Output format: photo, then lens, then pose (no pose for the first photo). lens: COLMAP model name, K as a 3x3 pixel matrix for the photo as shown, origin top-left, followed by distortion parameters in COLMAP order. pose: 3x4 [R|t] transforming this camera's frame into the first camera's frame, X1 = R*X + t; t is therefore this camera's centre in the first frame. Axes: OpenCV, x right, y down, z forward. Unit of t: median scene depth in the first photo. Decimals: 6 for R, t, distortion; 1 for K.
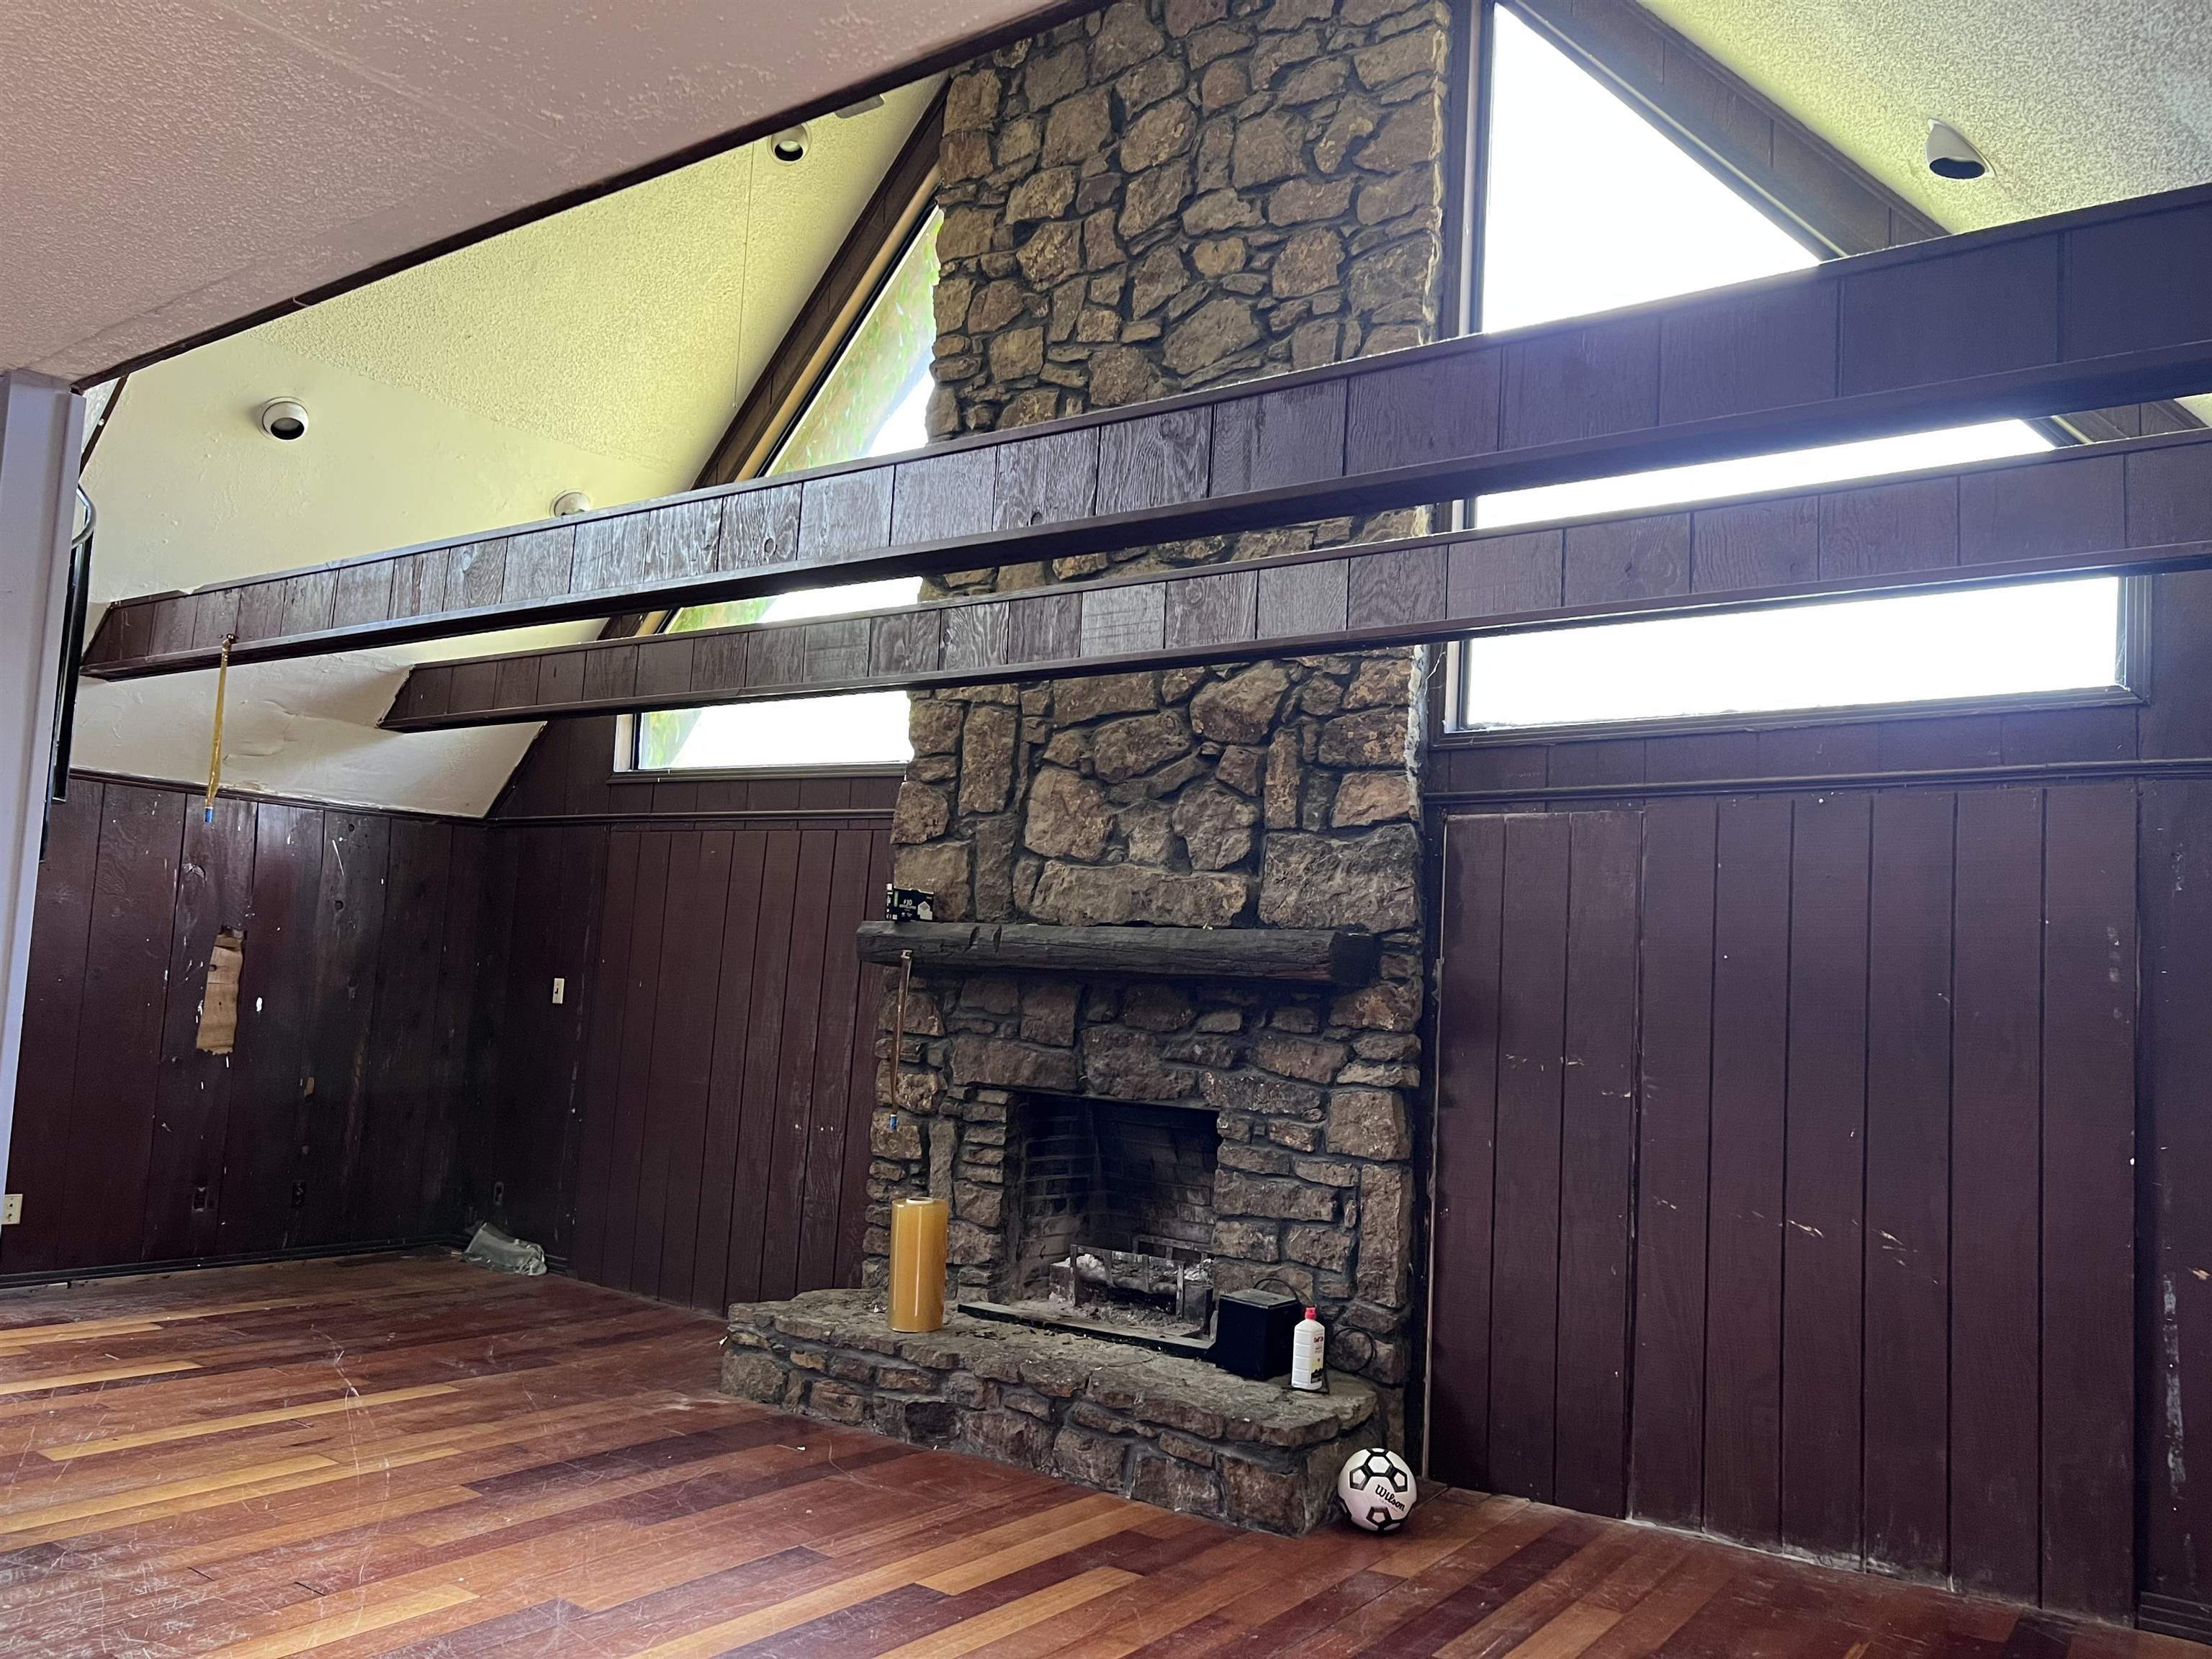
lens RADIAL K [[1665.8, 0, 1127.3], [0, 1665.8, 839.3], [0, 0, 1]] dist [0.033395, -0.048557]
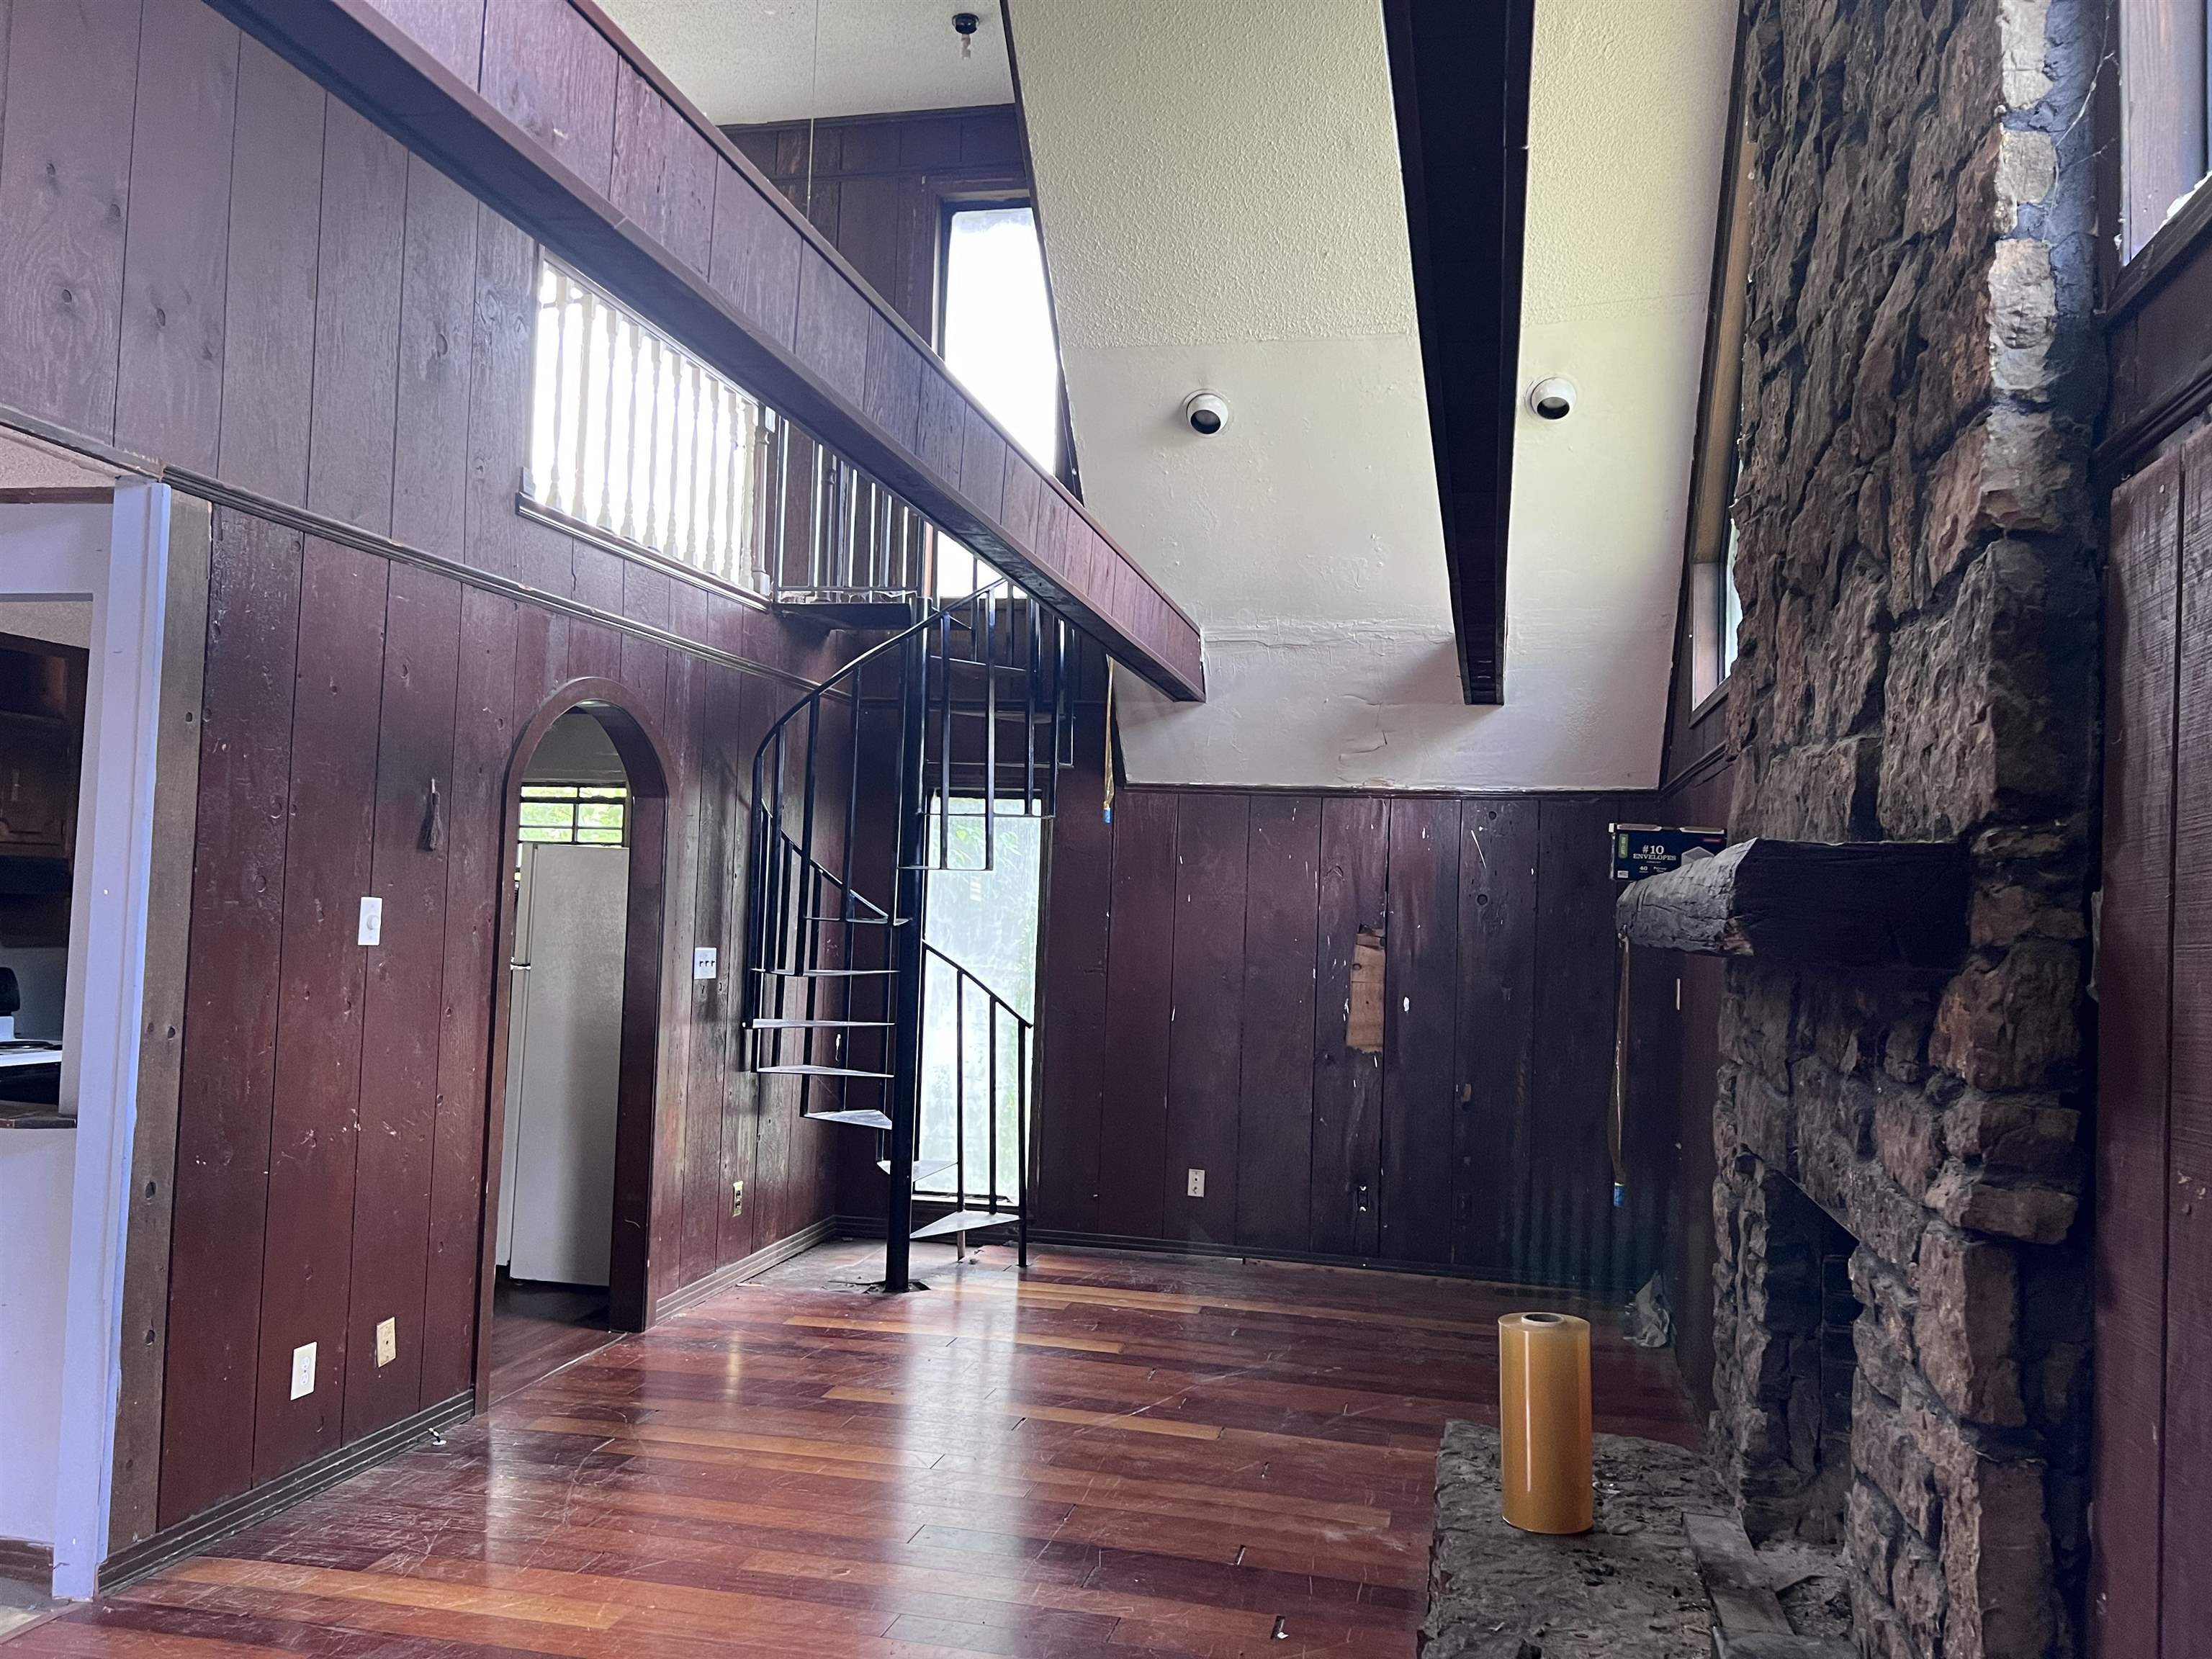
lens RADIAL K [[1665.8, 0, 1120.4], [0, 1665.8, 816.4], [0, 0, 1]] dist [0.033395, -0.048557]
pose [[0.396854, -0.091217, -0.913338, 0.368562], [0.066989, 0.995275, -0.070293, 0.055673], [0.915434, -0.033288, 0.401089, 0.549164]]
